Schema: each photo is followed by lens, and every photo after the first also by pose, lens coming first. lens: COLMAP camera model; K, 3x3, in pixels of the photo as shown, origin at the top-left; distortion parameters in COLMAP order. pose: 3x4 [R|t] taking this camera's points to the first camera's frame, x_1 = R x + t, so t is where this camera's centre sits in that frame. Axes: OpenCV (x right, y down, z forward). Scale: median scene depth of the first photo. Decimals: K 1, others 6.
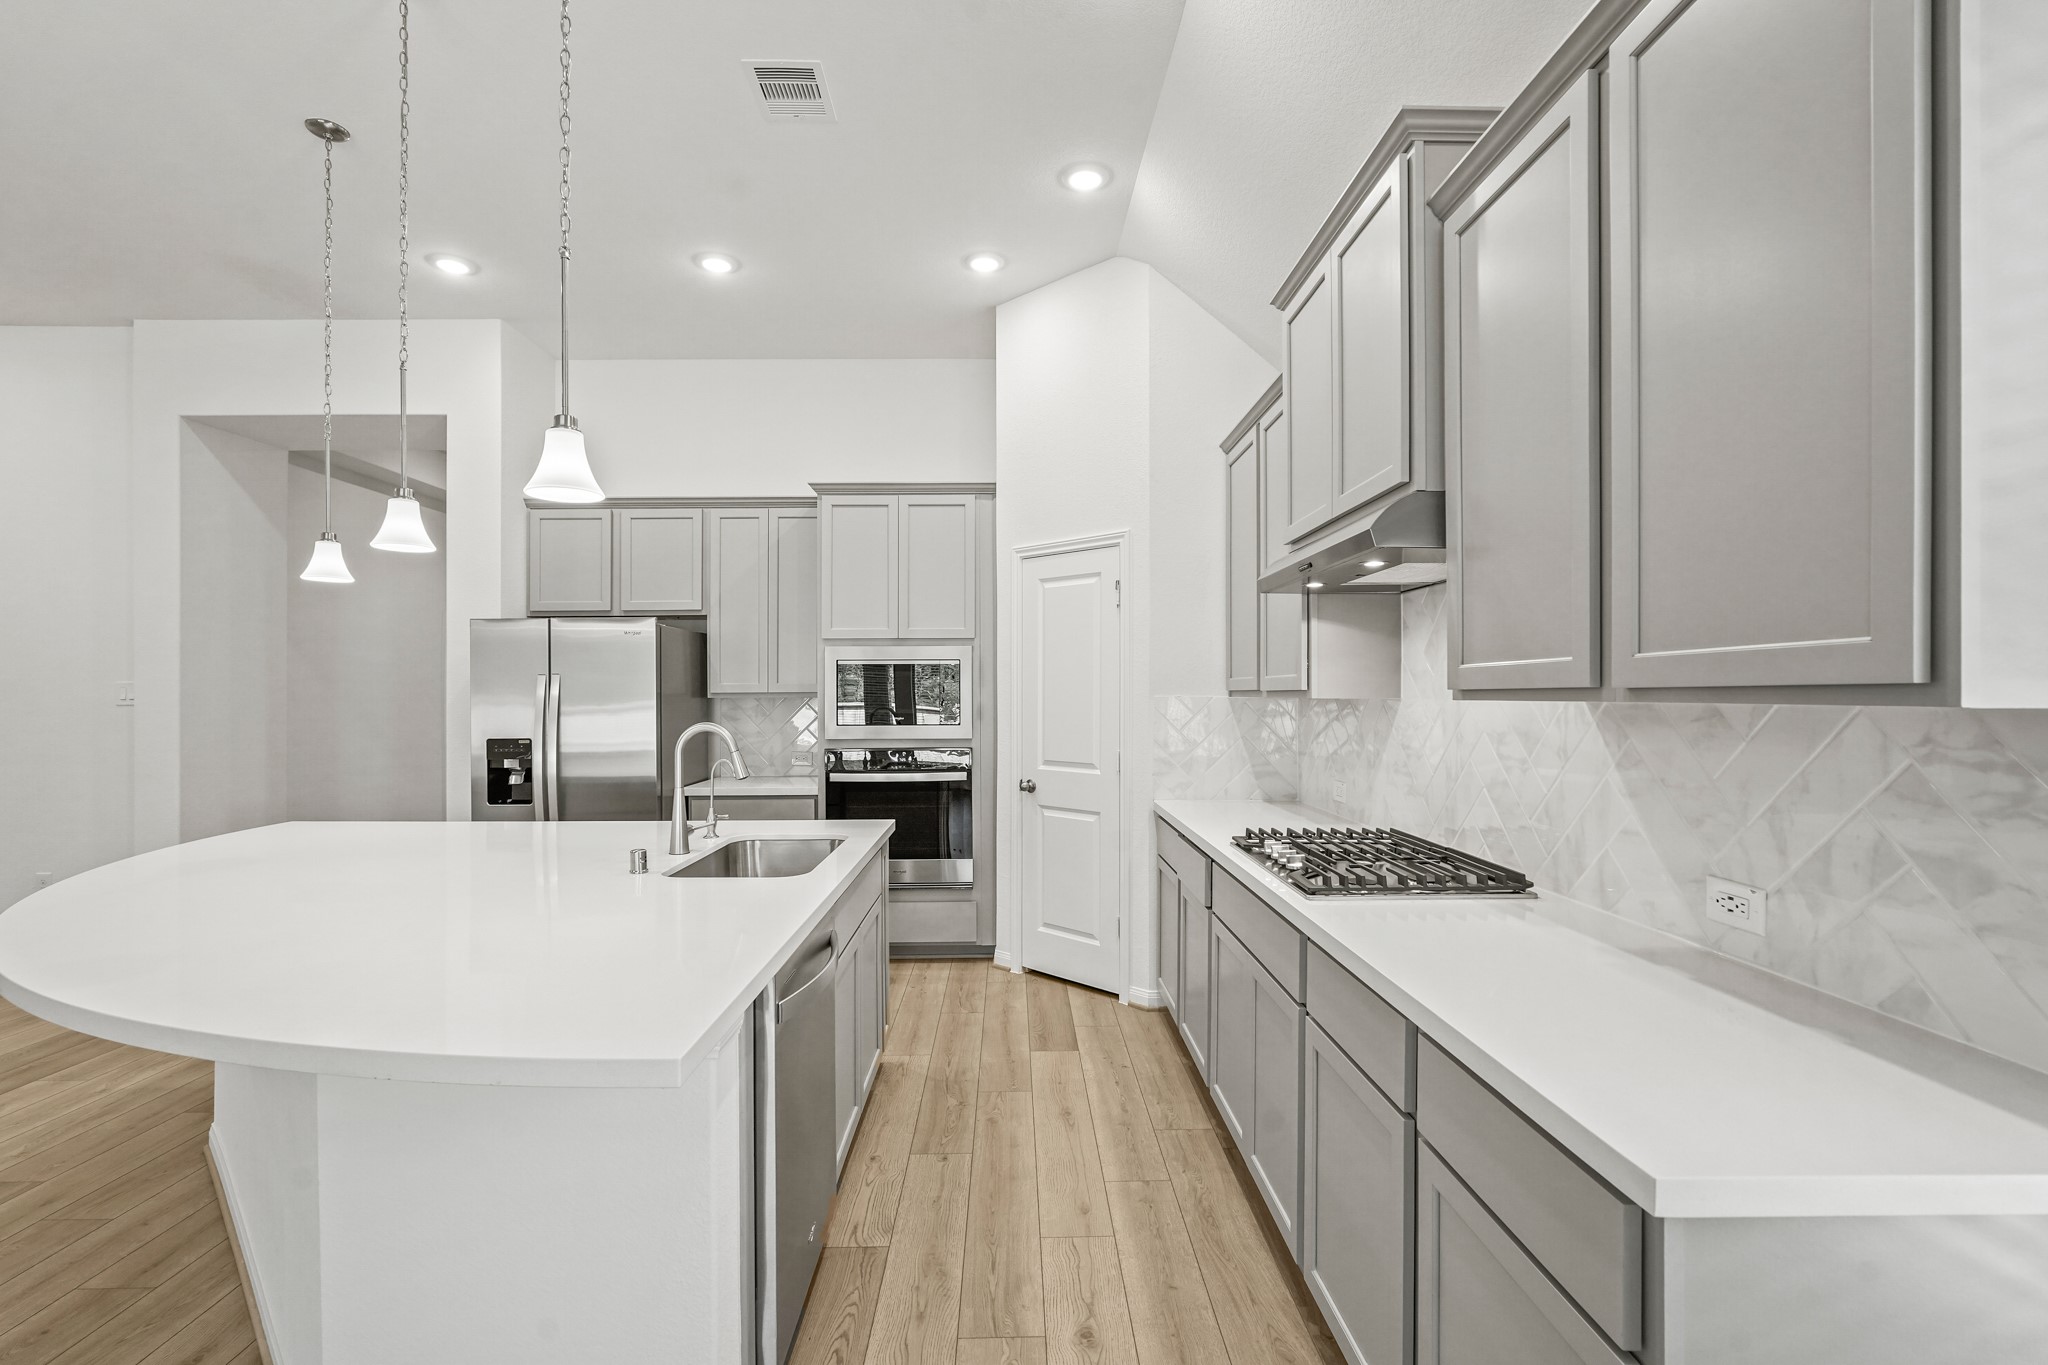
lens RADIAL K [[902.5, 0, 1031.8], [0, 902.5, 692.6], [0, 0, 1]] dist [-0.007889, 0.001018]
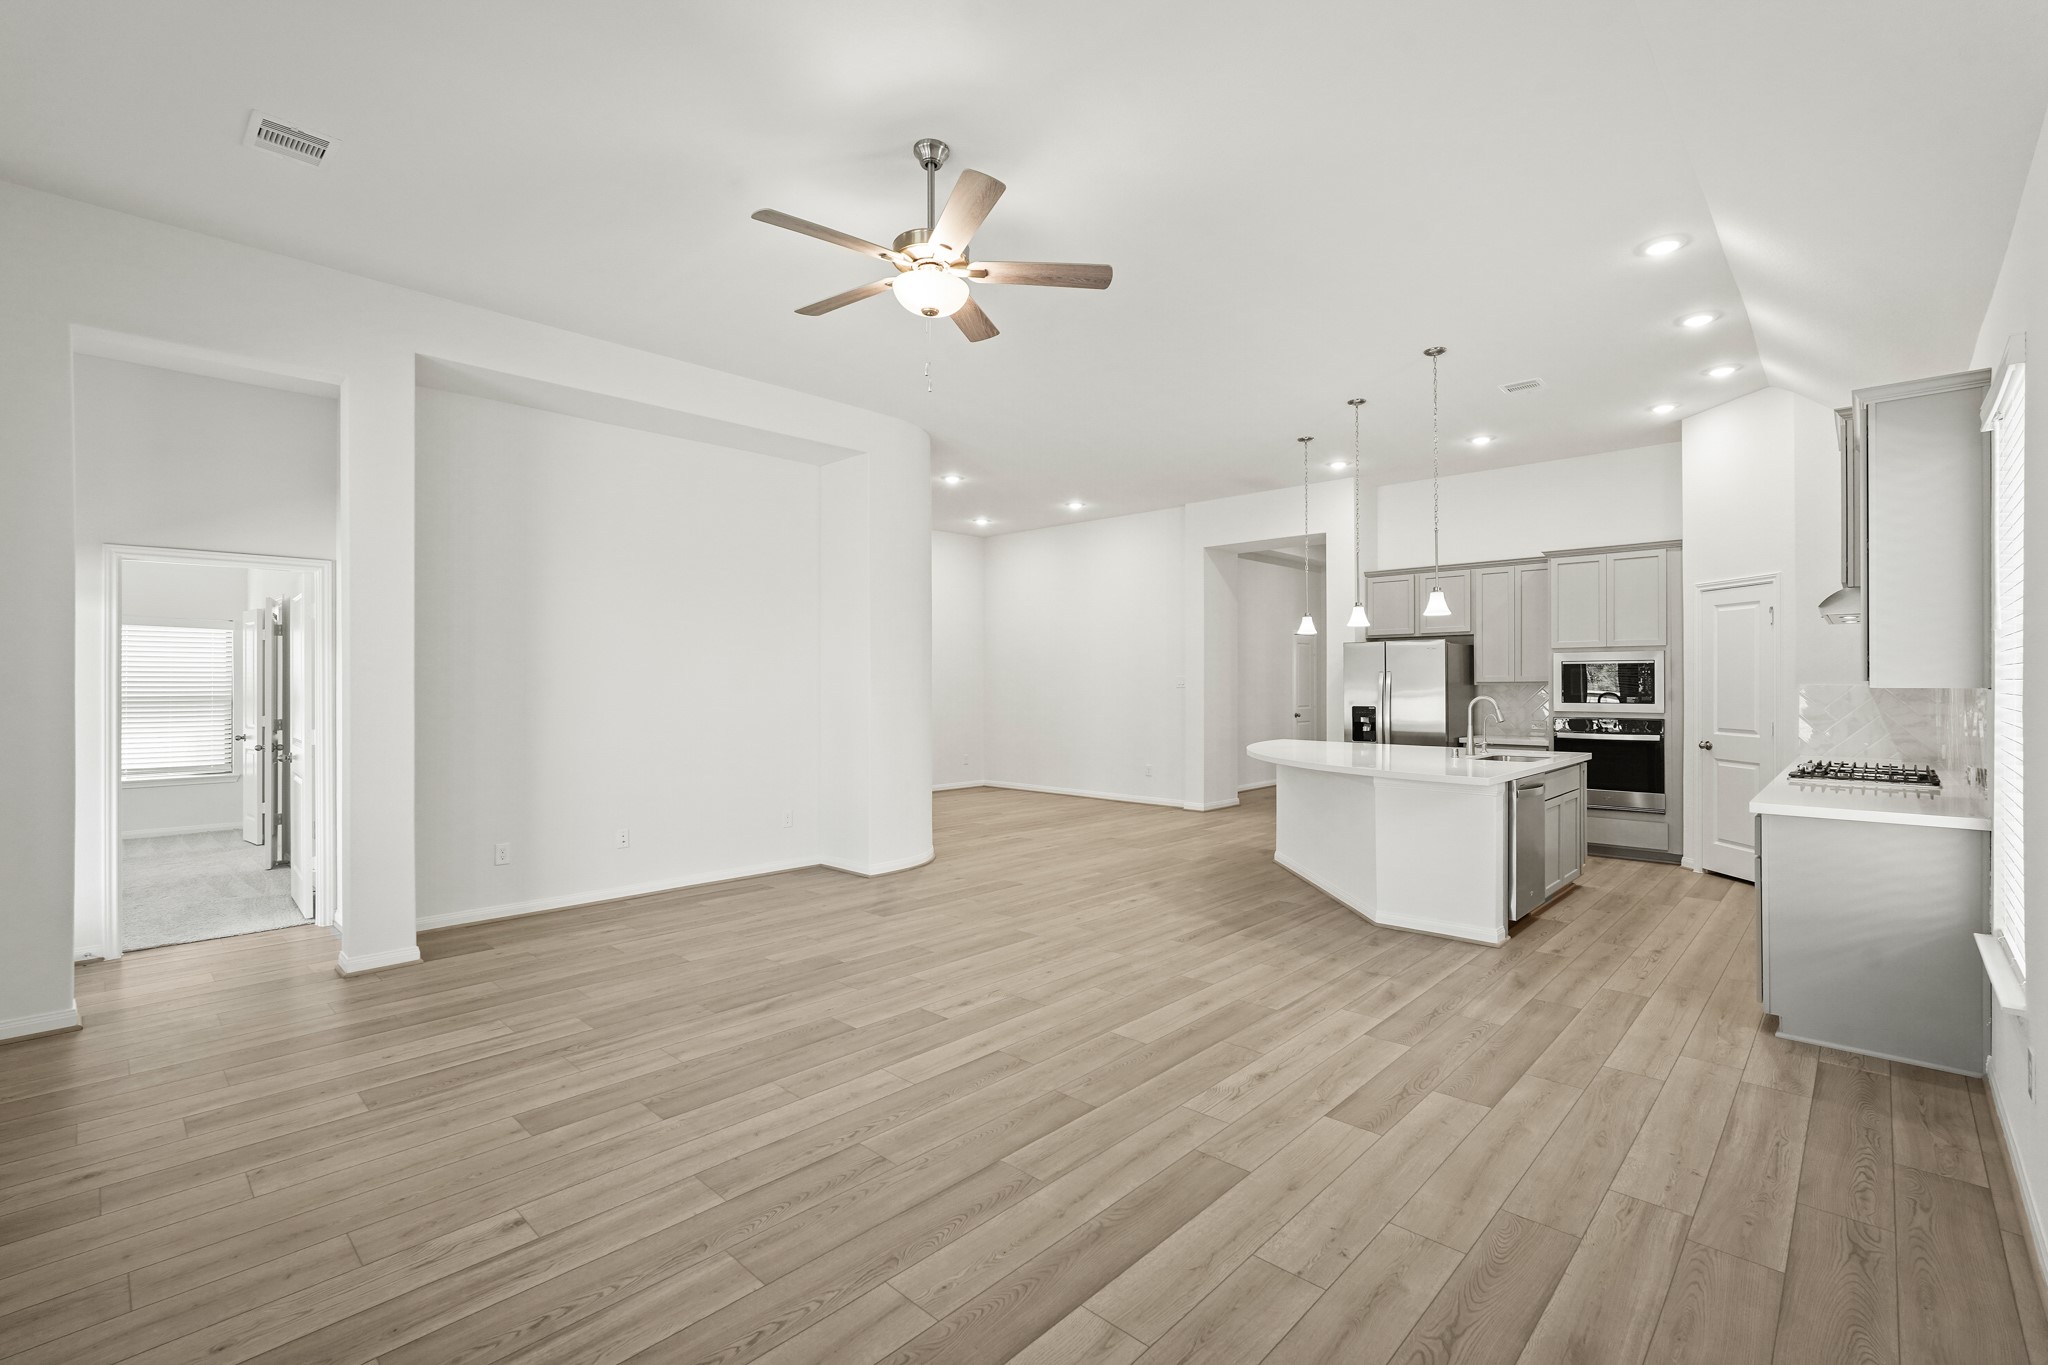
lens RADIAL K [[902.5, 0, 1027.2], [0, 902.5, 678.0], [0, 0, 1]] dist [-0.007889, 0.001018]
pose [[0.709161, -0.002316, -0.705043, 0.241132], [-0.000965, 0.999990, -0.004255, 0.000812], [0.705046, 0.003698, 0.709152, -0.811055]]
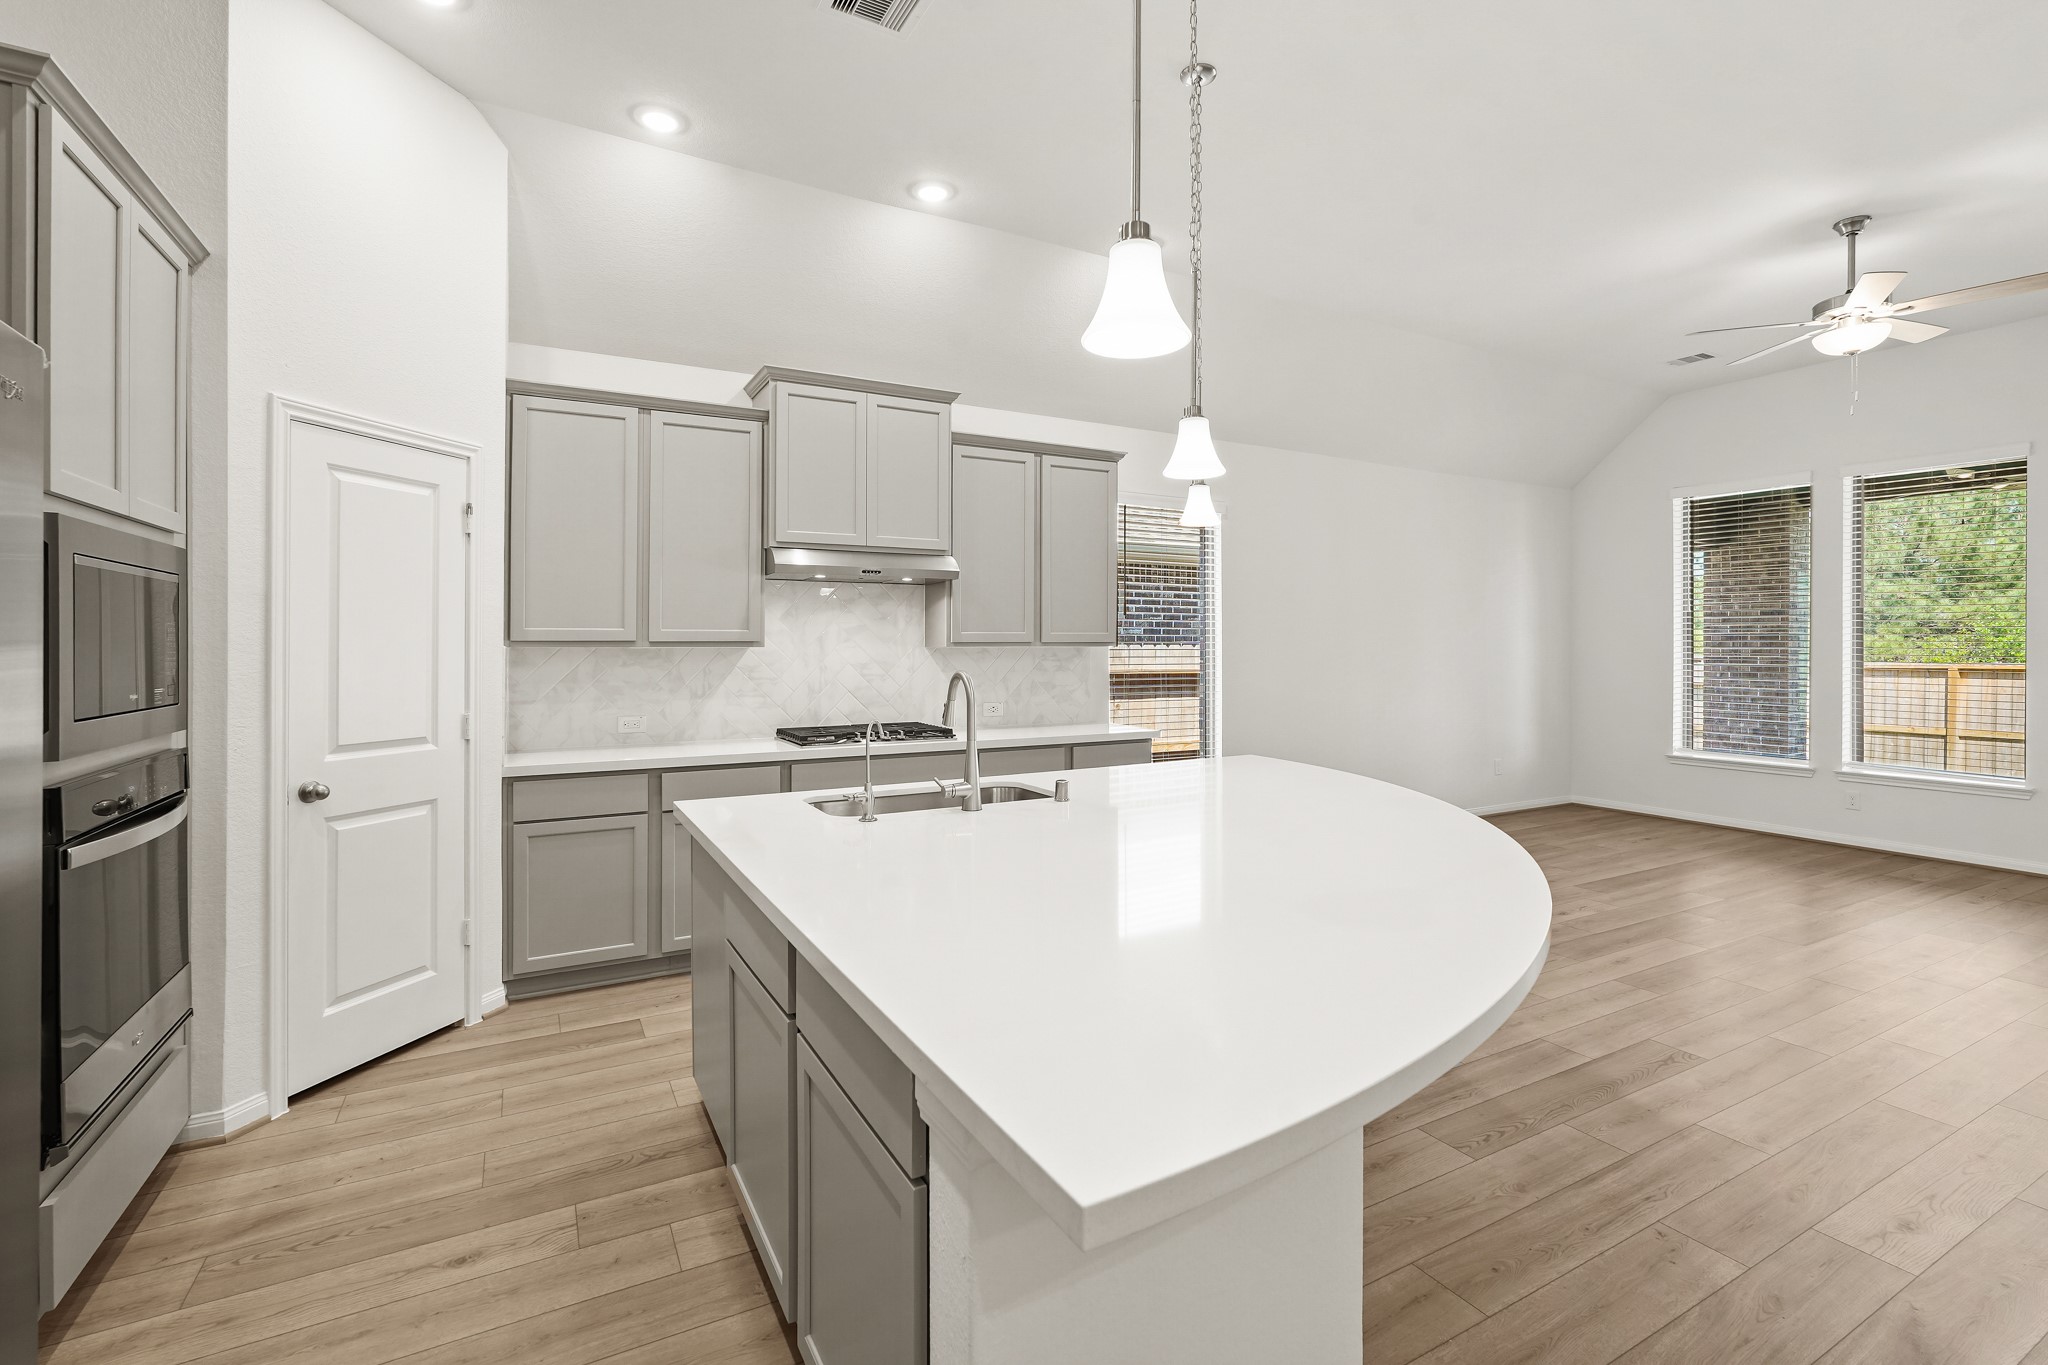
lens RADIAL K [[902.5, 0, 1023.5], [0, 902.5, 651.5], [0, 0, 1]] dist [-0.007889, 0.001018]
pose [[-0.453422, -0.005206, 0.891281, -0.761117], [-0.000815, 0.999985, 0.005426, 0.002950], [-0.891295, 0.001734, -0.453420, 0.831206]]
